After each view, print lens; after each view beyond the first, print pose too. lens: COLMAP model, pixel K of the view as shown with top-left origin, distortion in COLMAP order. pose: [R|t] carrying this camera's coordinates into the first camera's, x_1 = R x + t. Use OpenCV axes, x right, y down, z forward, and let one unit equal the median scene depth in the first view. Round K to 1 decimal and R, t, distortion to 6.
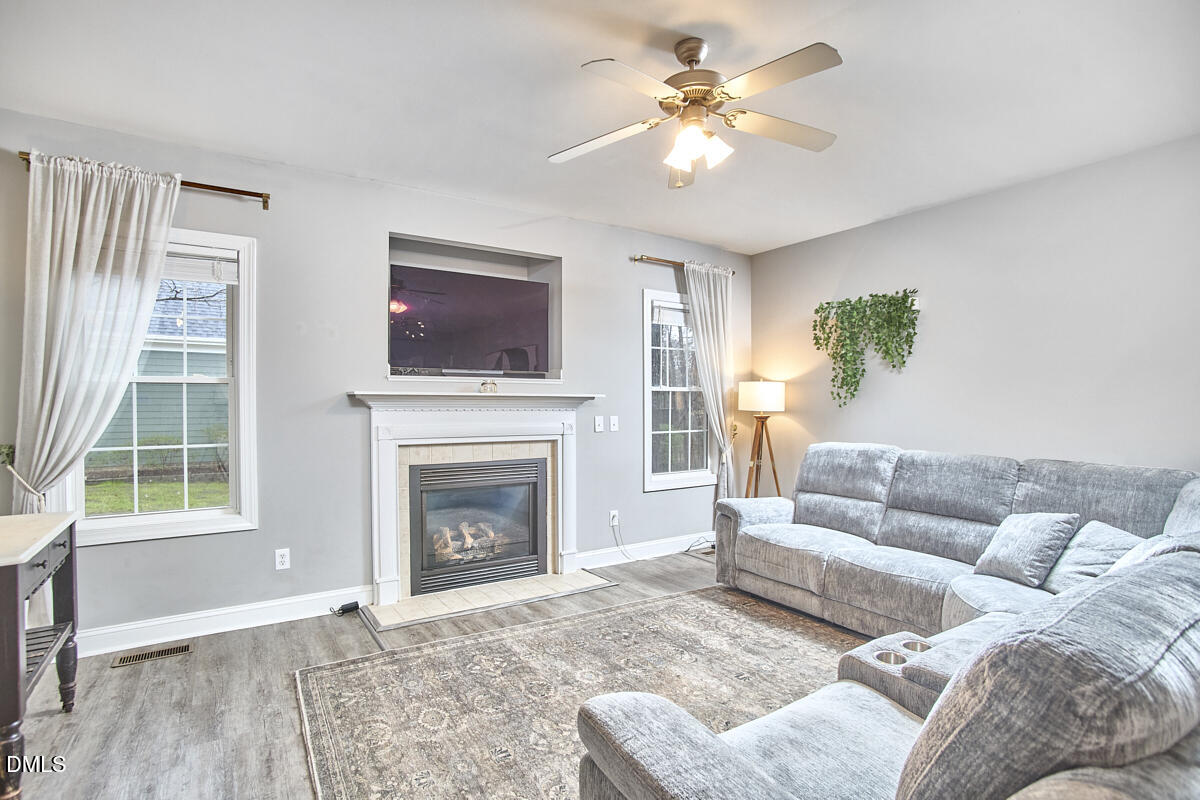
lens RADIAL K [[599.9, 0, 588.0], [0, 599.9, 402.1], [0, 0, 1]] dist [-0.039580, 0.012203]
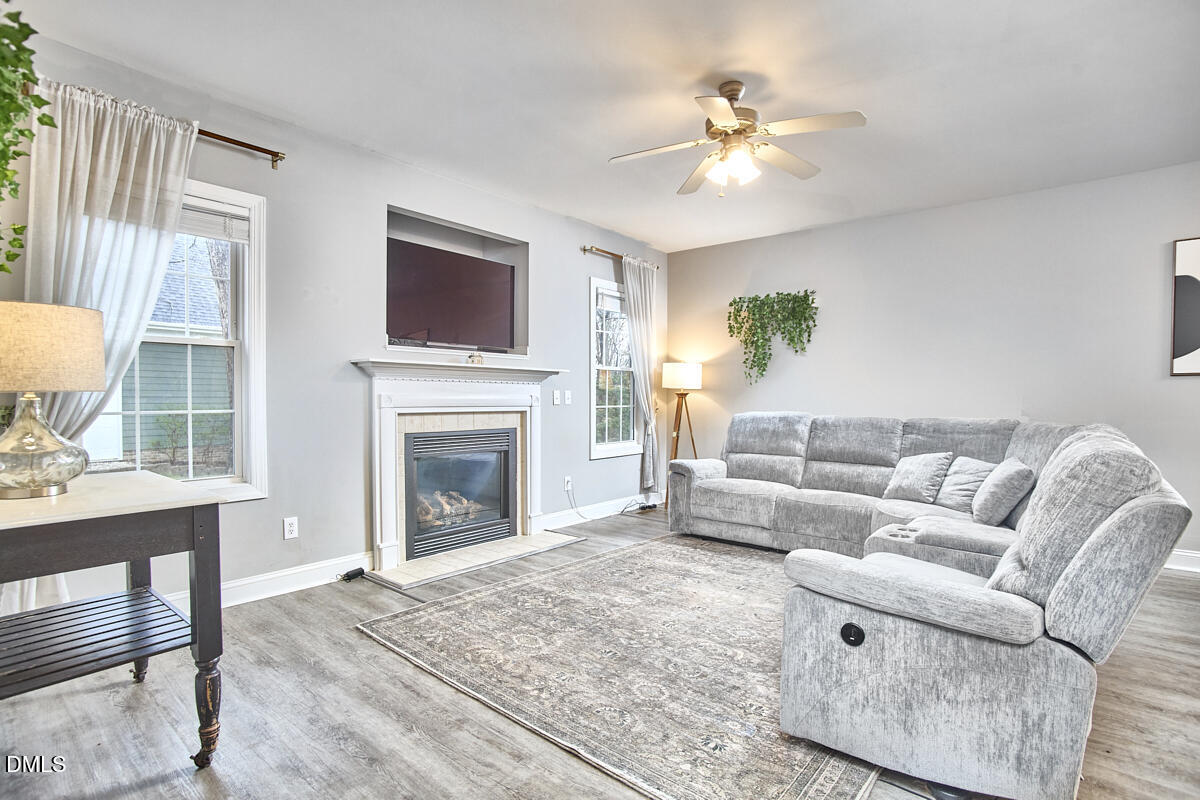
lens RADIAL K [[599.9, 0, 602.2], [0, 599.9, 397.9], [0, 0, 1]] dist [-0.039580, 0.012203]
pose [[0.951500, 0.003583, 0.307627, -0.327034], [-0.005543, 0.999970, 0.005496, 0.041773], [-0.307598, -0.006935, 0.951491, -0.088842]]
